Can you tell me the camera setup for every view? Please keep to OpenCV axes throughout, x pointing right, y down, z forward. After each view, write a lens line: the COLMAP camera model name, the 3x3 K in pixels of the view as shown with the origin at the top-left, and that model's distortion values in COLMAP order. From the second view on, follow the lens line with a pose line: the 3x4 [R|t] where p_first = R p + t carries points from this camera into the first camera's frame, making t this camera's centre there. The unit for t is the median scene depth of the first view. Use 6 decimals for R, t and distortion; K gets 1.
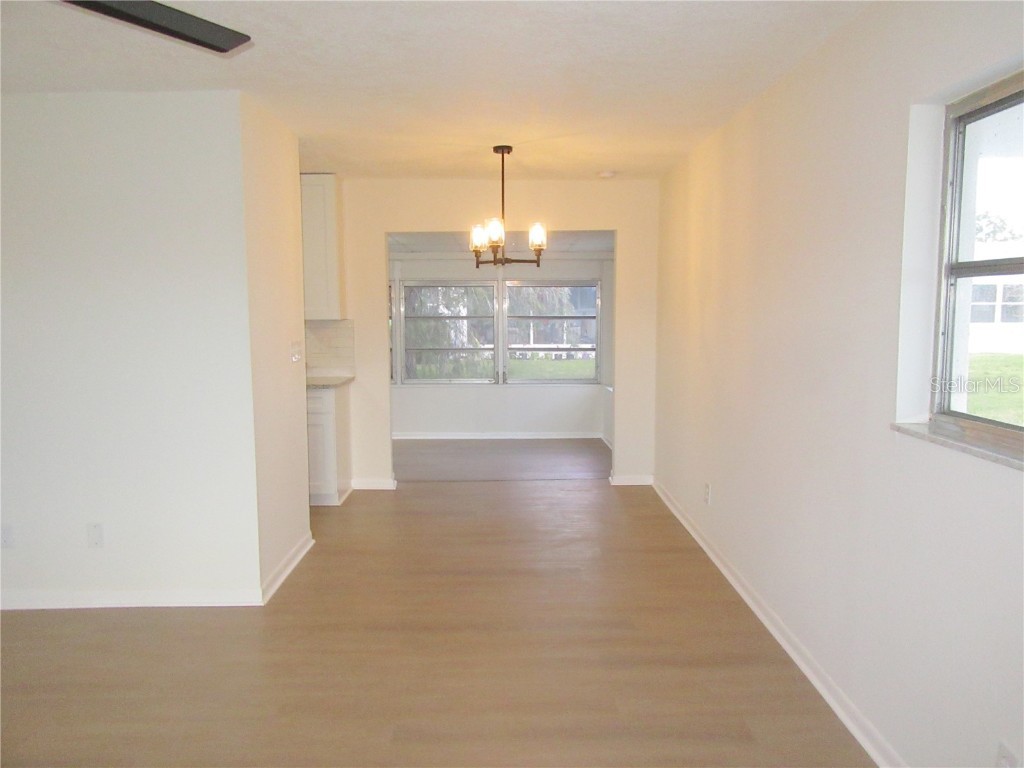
lens RADIAL K [[789.4, 0, 508.7], [0, 789.4, 383.2], [0, 0, 1]] dist [-0.012335, -0.000523]
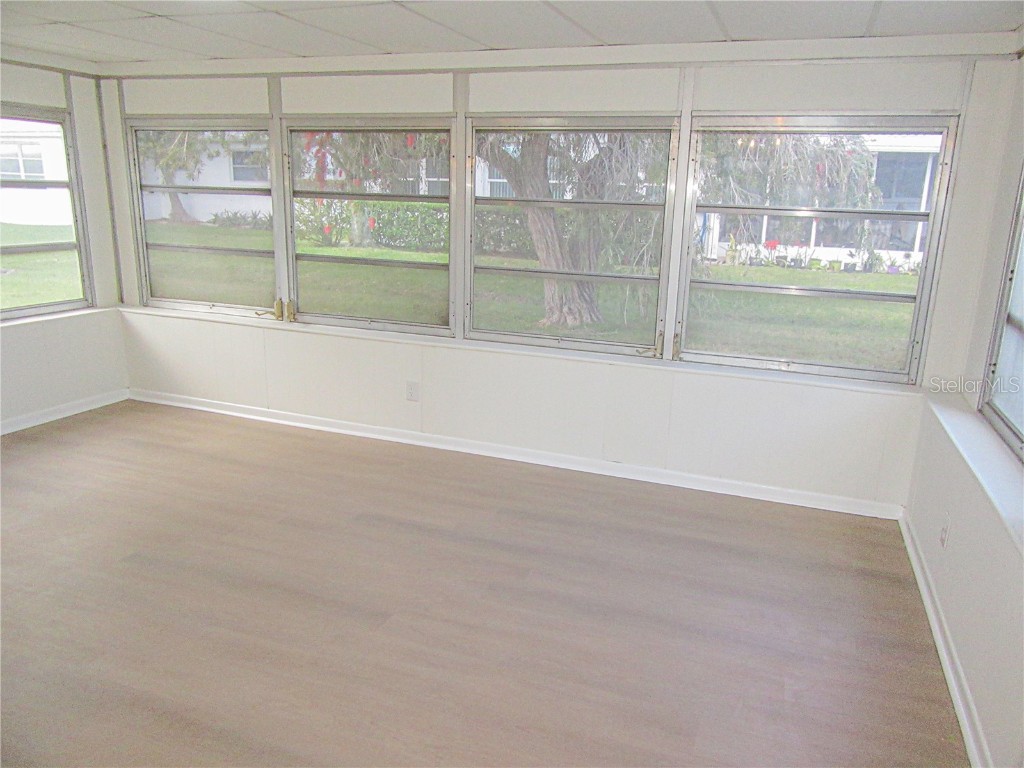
lens RADIAL K [[756.5, 0, 514.1], [0, 756.5, 385.2], [0, 0, 1]] dist [-0.004283, 0.006062]
pose [[0.932909, 0.116567, -0.340725, 0.094278], [-0.062492, 0.984210, 0.165608, -0.083957], [0.354650, -0.133205, 0.925462, 0.958806]]
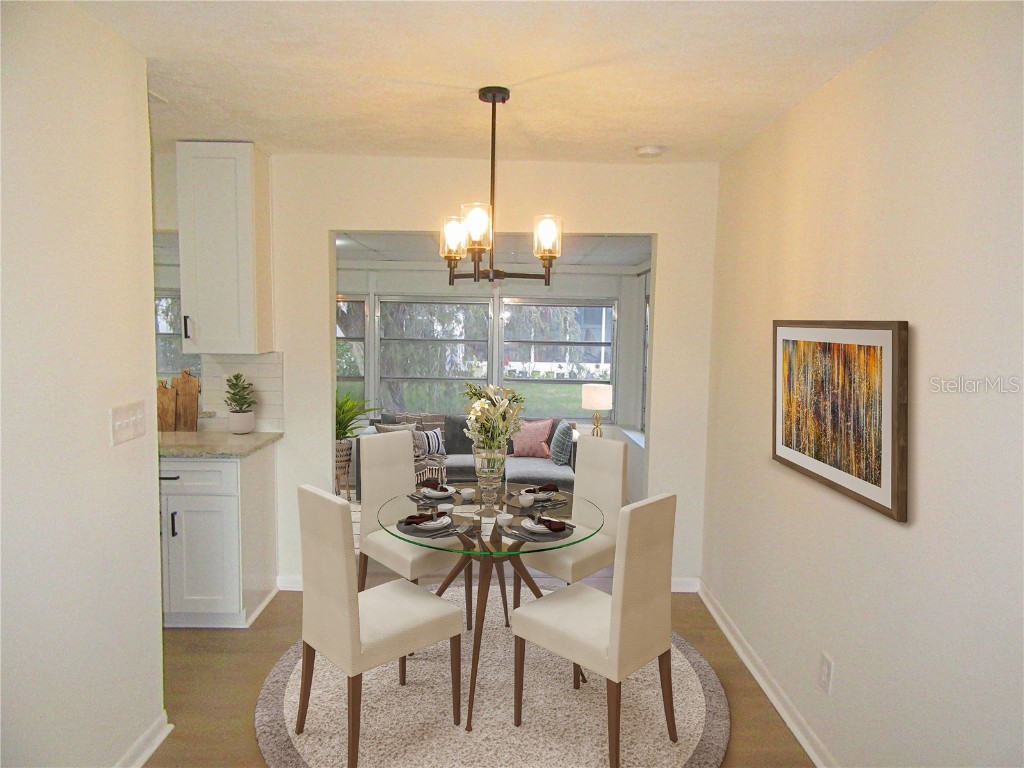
lens RADIAL K [[756.5, 0, 514.1], [0, 756.5, 385.2], [0, 0, 1]] dist [-0.004283, 0.006062]
pose [[0.999780, 0.020038, 0.006179, 0.007937], [-0.019995, 0.999775, -0.007022, -0.055400], [-0.006319, 0.006897, 0.999956, 0.350451]]
